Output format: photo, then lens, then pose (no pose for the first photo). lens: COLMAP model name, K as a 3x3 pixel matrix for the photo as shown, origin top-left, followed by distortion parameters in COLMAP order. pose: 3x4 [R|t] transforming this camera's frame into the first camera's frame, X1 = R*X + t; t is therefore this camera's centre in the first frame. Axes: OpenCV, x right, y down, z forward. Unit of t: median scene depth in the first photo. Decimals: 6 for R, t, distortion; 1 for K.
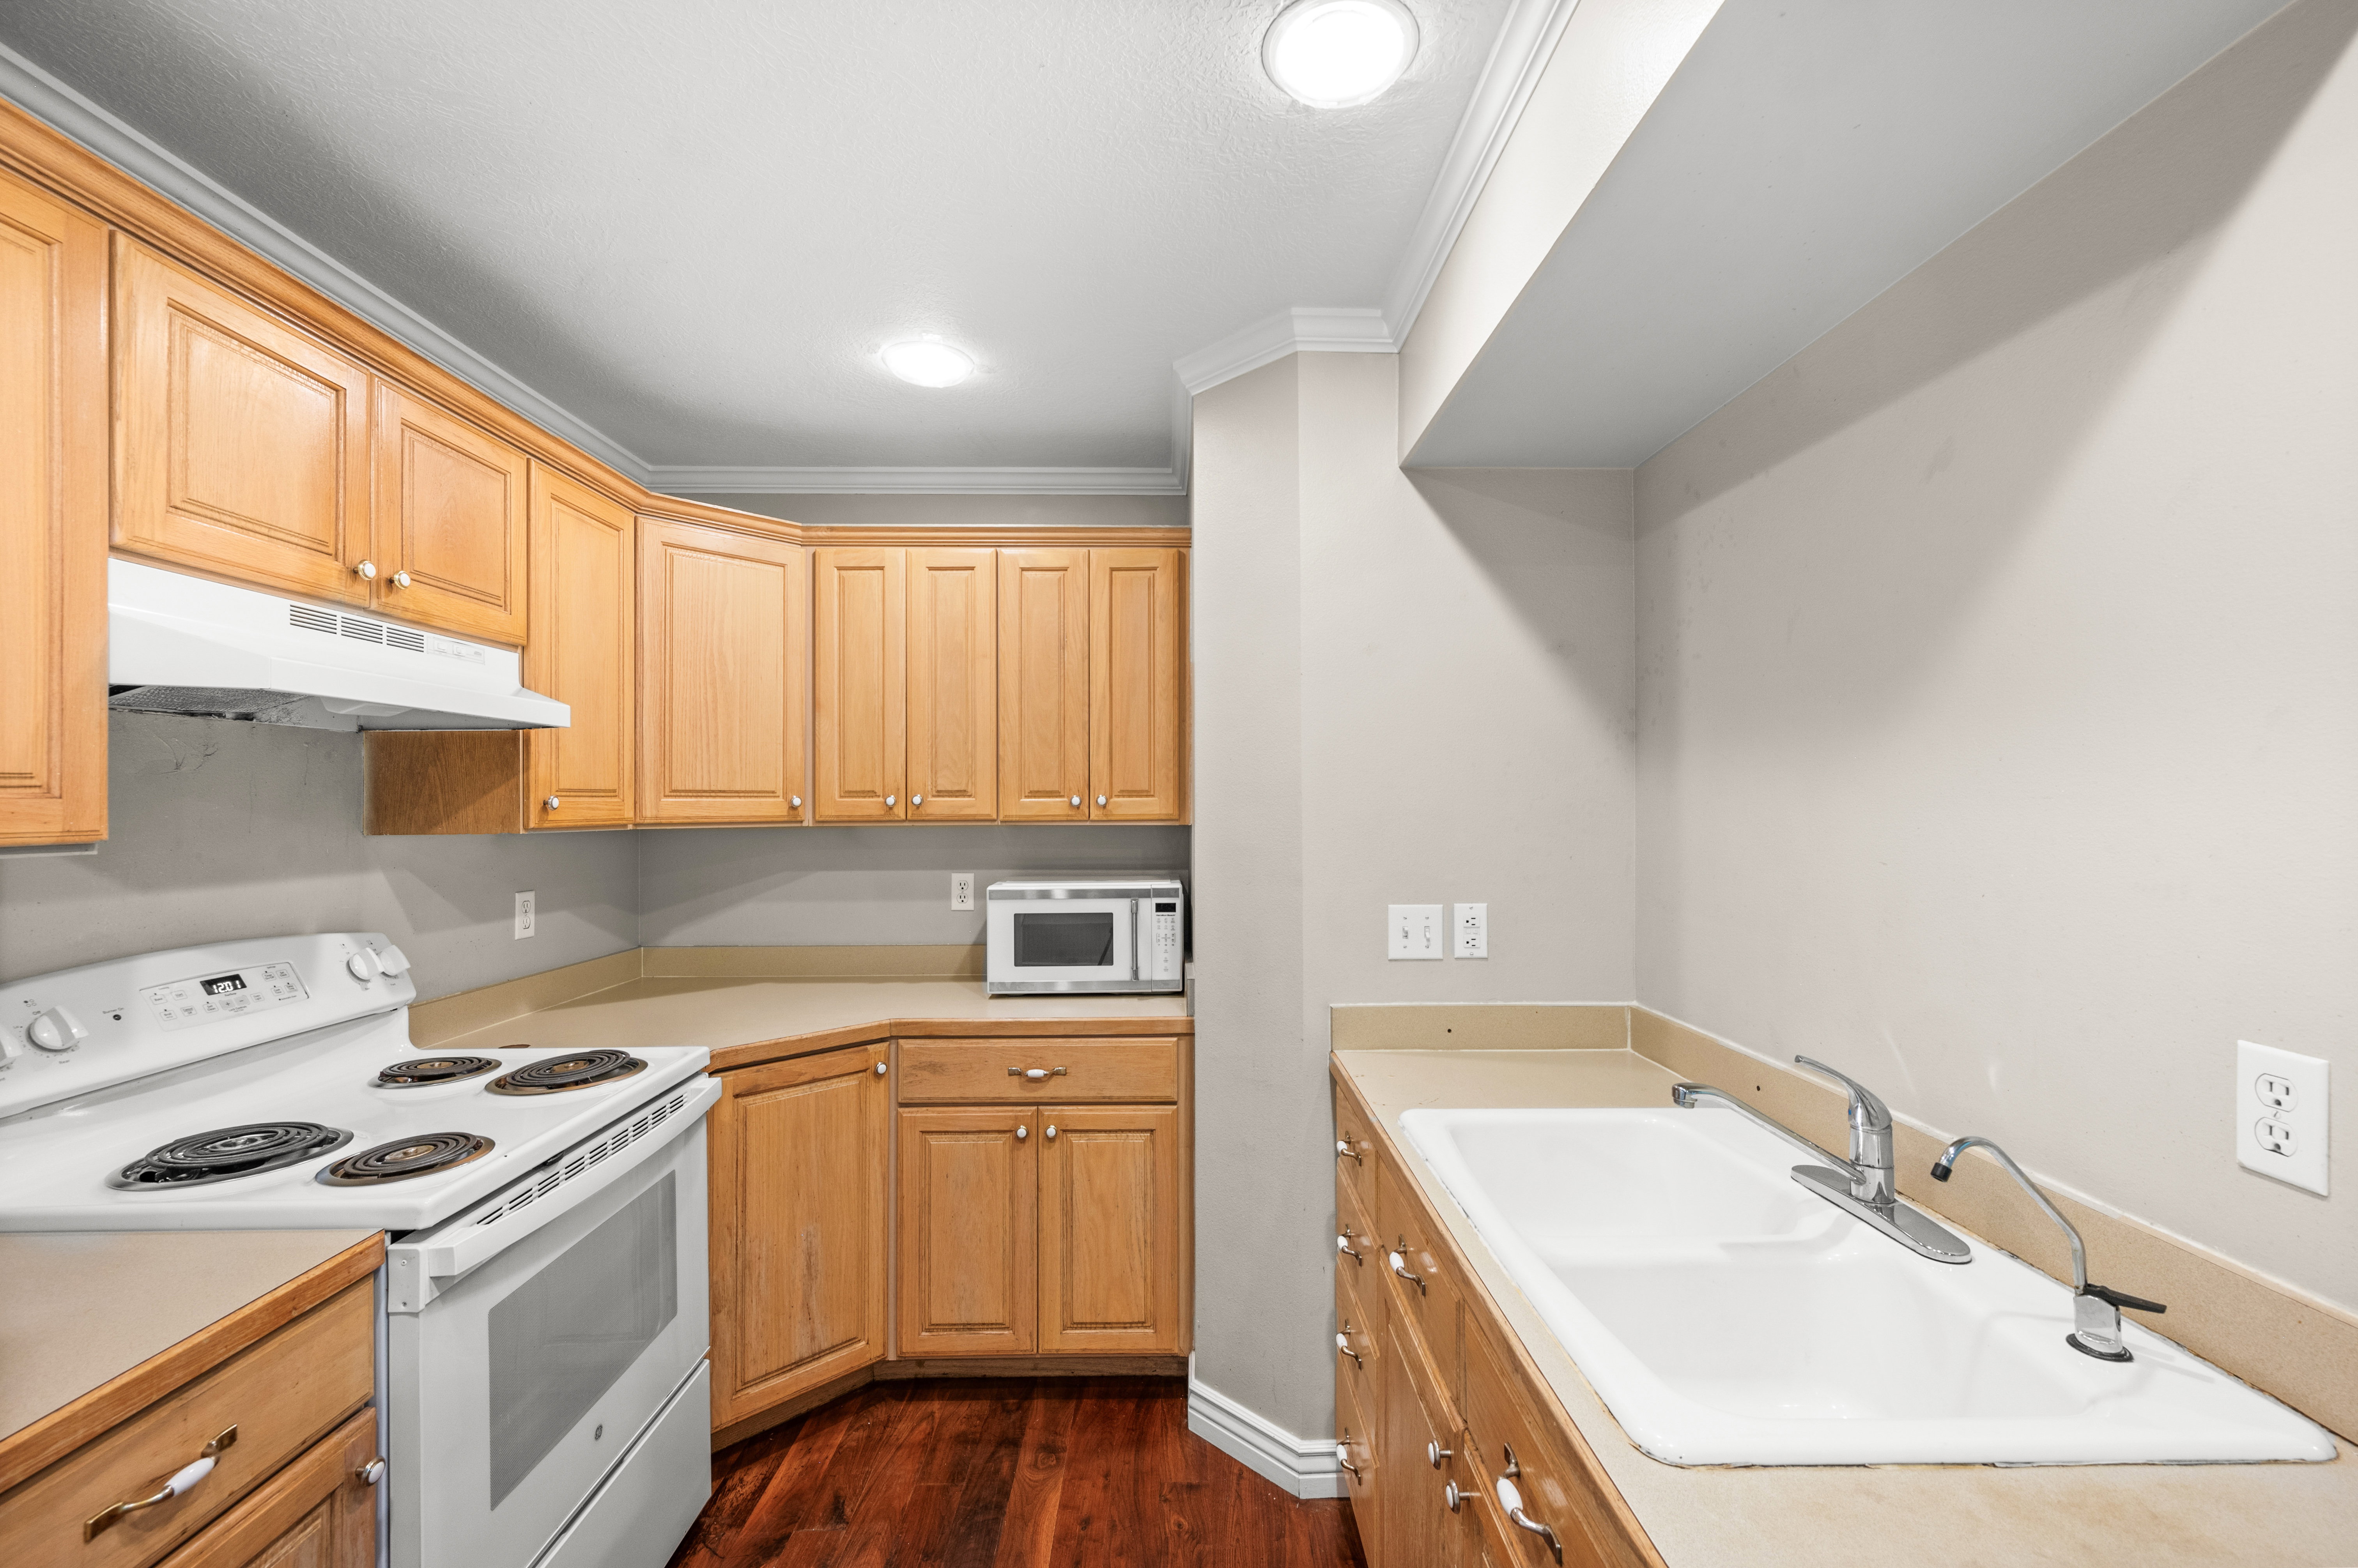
lens RADIAL K [[970.2, 0, 1179.8], [0, 970.2, 797.0], [0, 0, 1]] dist [-0.004943, 0.000003]
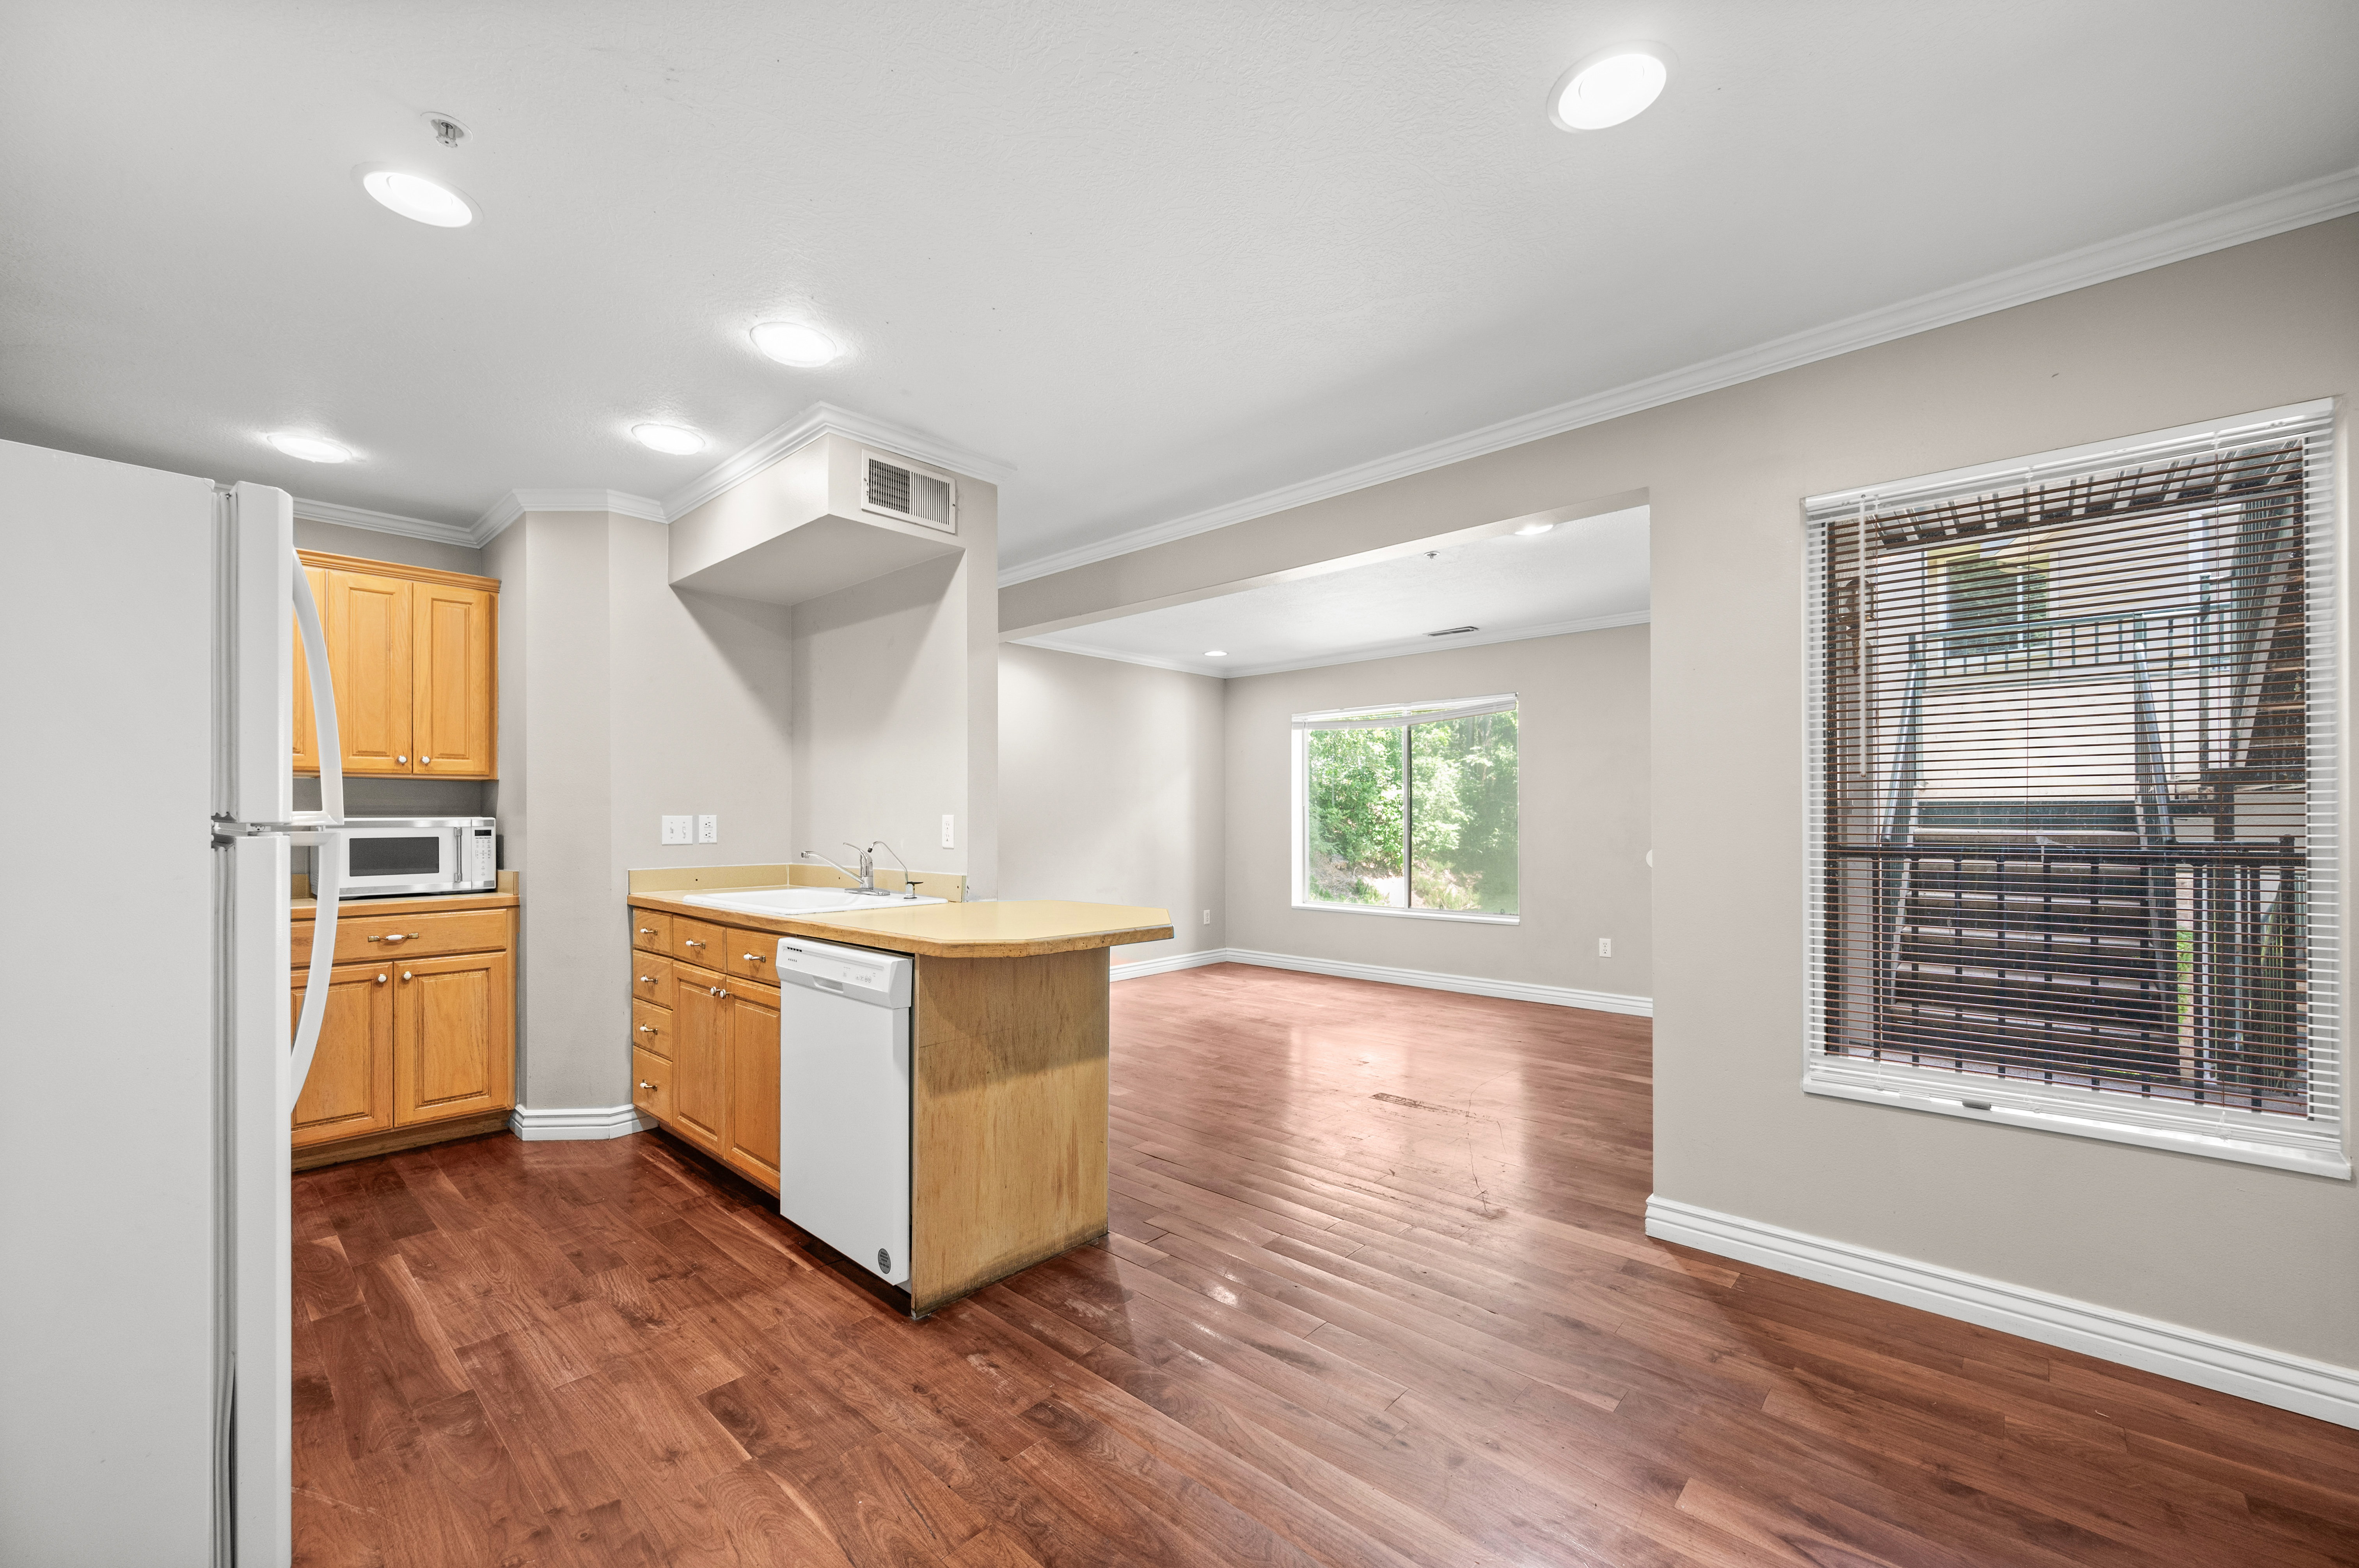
lens RADIAL K [[938.1, 0, 1155.3], [0, 938.1, 805.7], [0, 0, 1]] dist [0.022756, 0.000445]
pose [[0.694304, 0.003596, 0.719673, -0.387380], [0.001094, 0.999981, -0.006052, 0.091491], [-0.719681, 0.004989, 0.694287, -0.847888]]
